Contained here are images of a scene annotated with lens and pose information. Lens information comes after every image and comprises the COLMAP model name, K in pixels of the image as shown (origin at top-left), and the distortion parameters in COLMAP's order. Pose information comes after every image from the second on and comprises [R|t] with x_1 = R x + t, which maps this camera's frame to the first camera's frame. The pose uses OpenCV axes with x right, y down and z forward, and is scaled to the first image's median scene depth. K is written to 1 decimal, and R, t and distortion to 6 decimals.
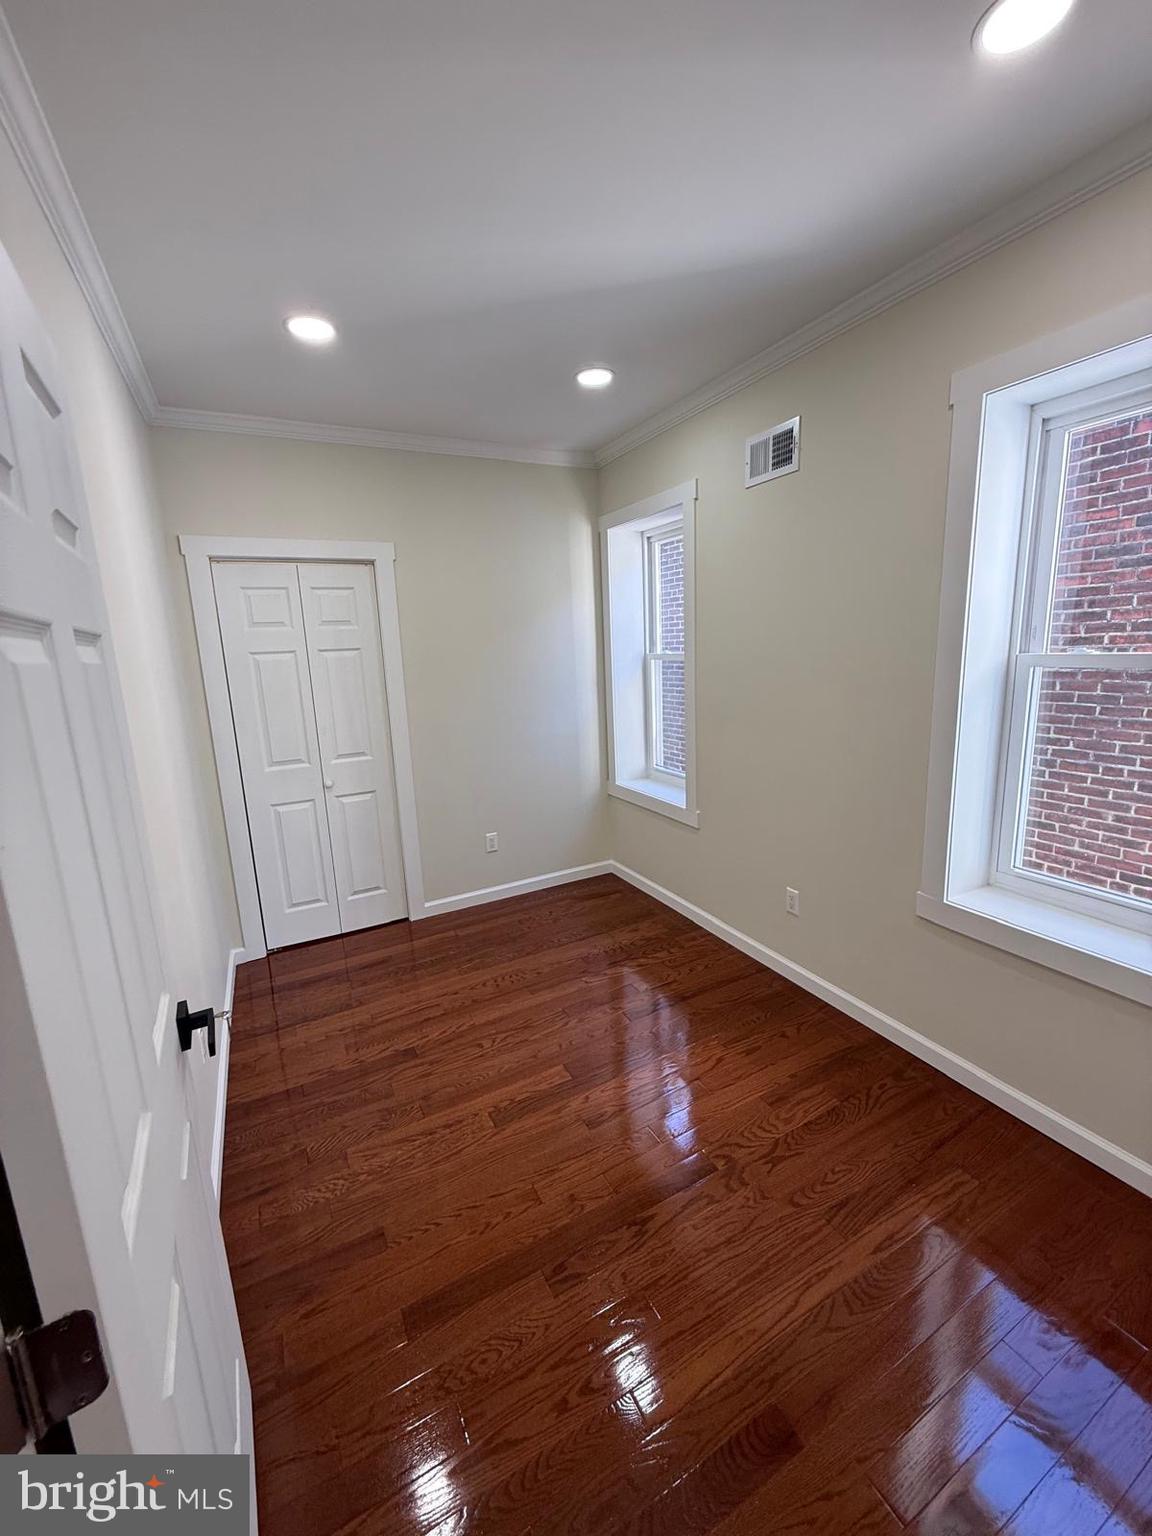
lens RADIAL K [[609.4, 0, 576.8], [0, 609.4, 762.8], [0, 0, 1]] dist [0.000948, 0.000436]
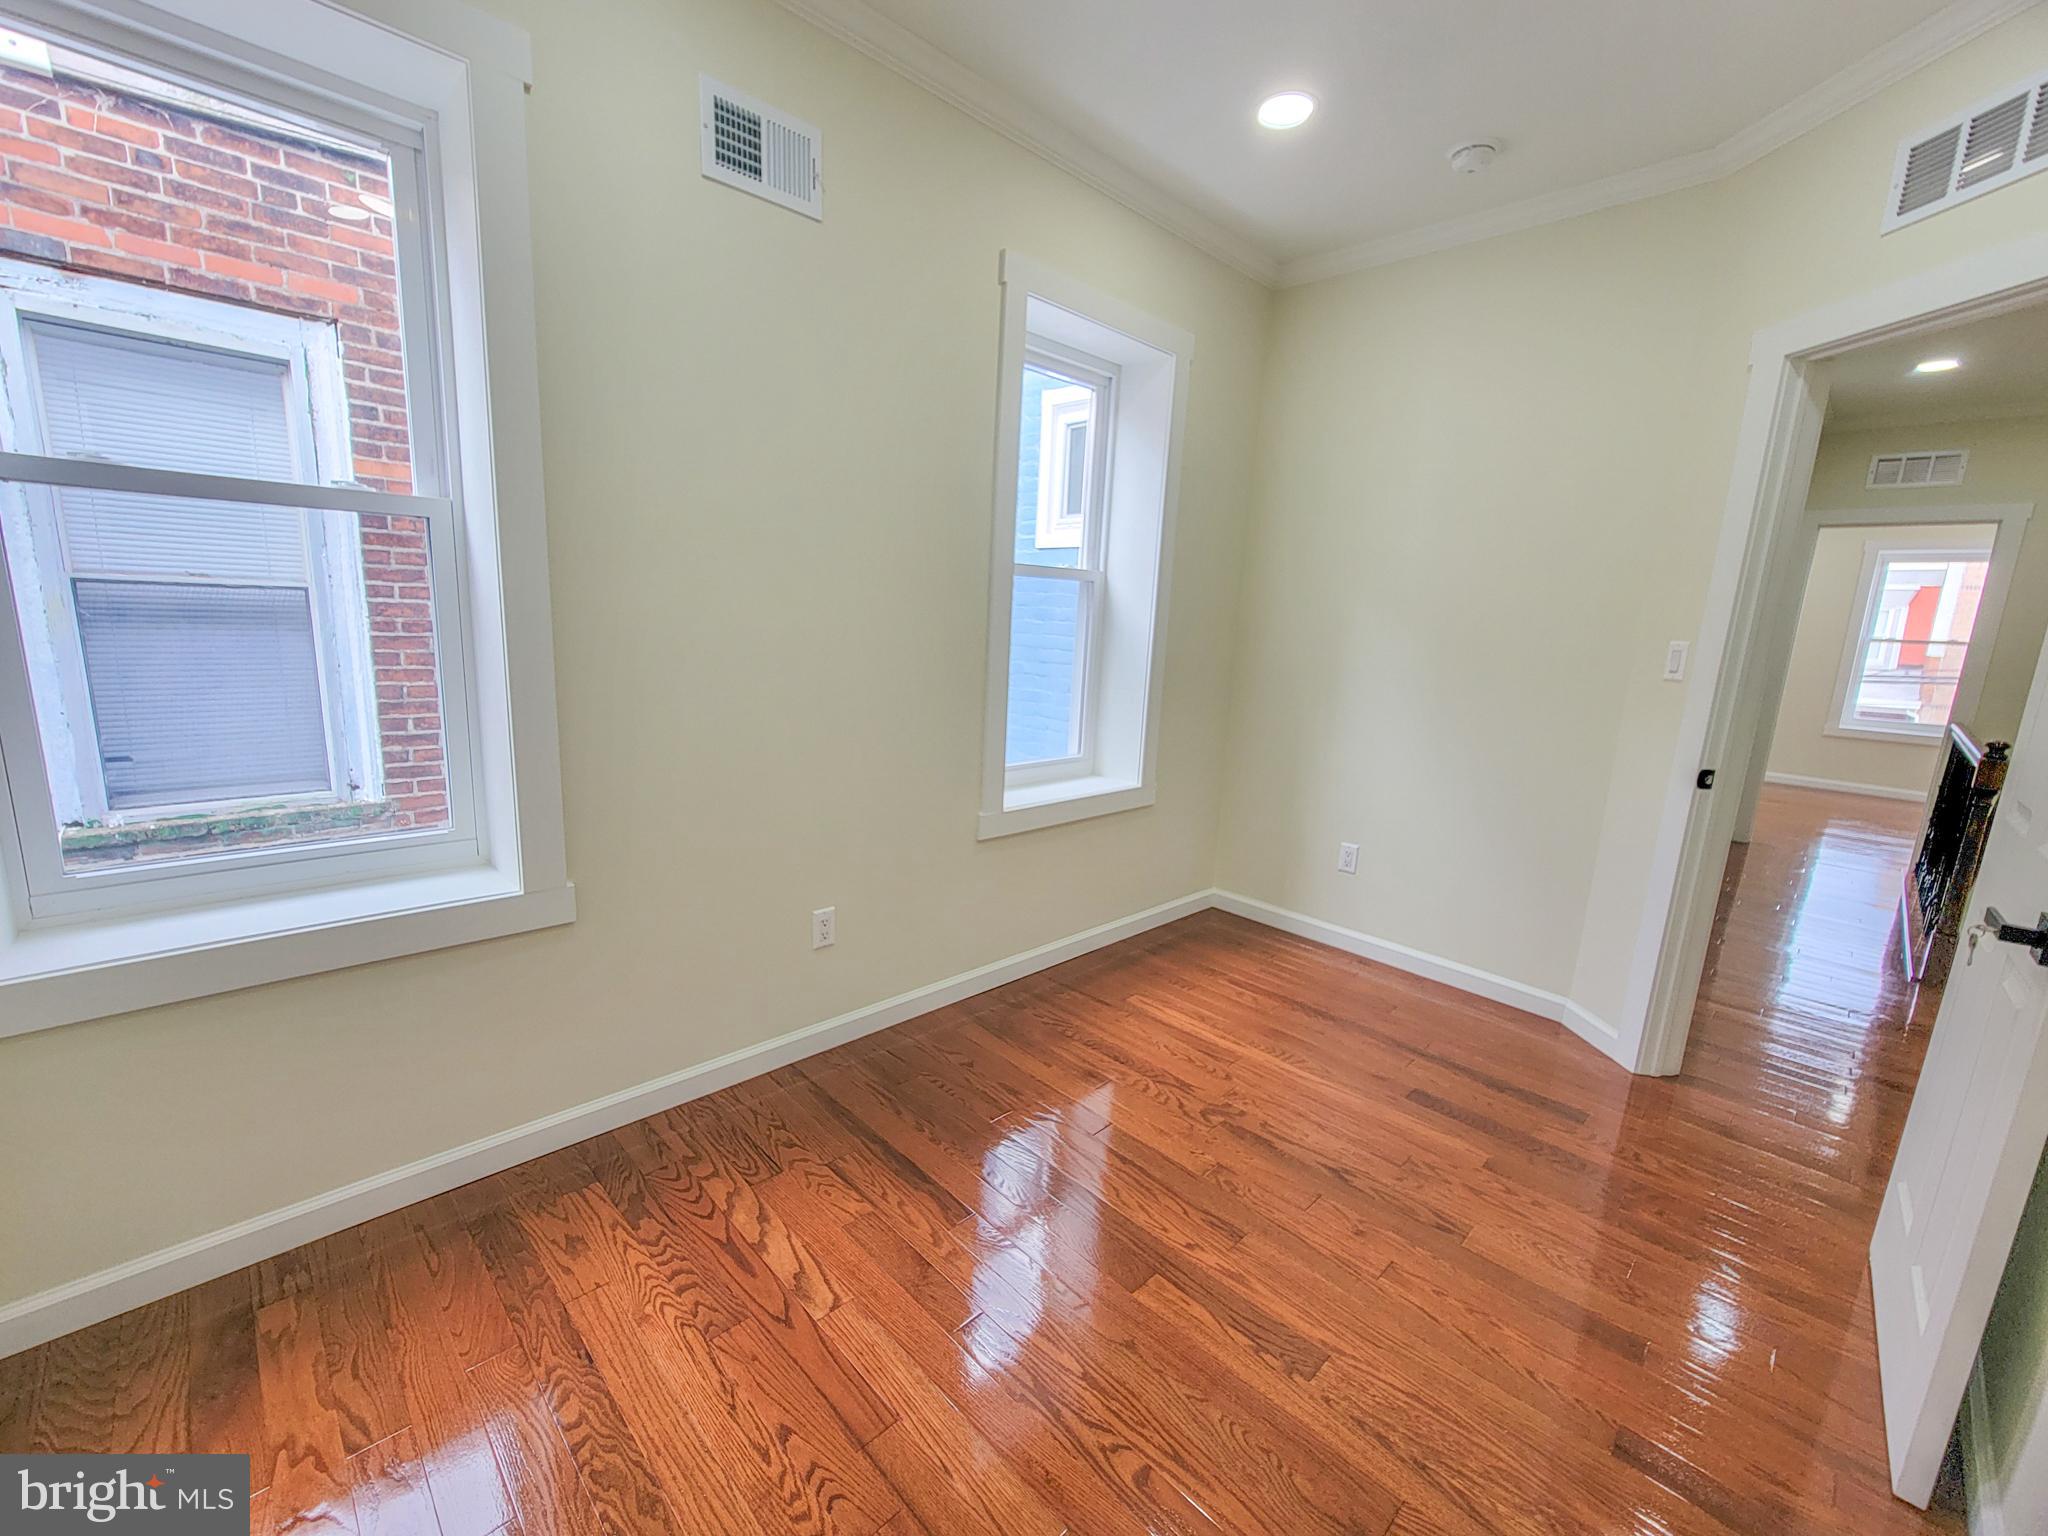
lens RADIAL K [[832.7, 0, 1021.9], [0, 832.7, 773.3], [0, 0, 1]] dist [-0.007509, 0.003326]
pose [[-0.278917, -0.159327, 0.947006, -0.639913], [0.154994, 0.965743, 0.208129, -0.097962], [-0.947725, 0.204831, -0.244667, 1.260663]]
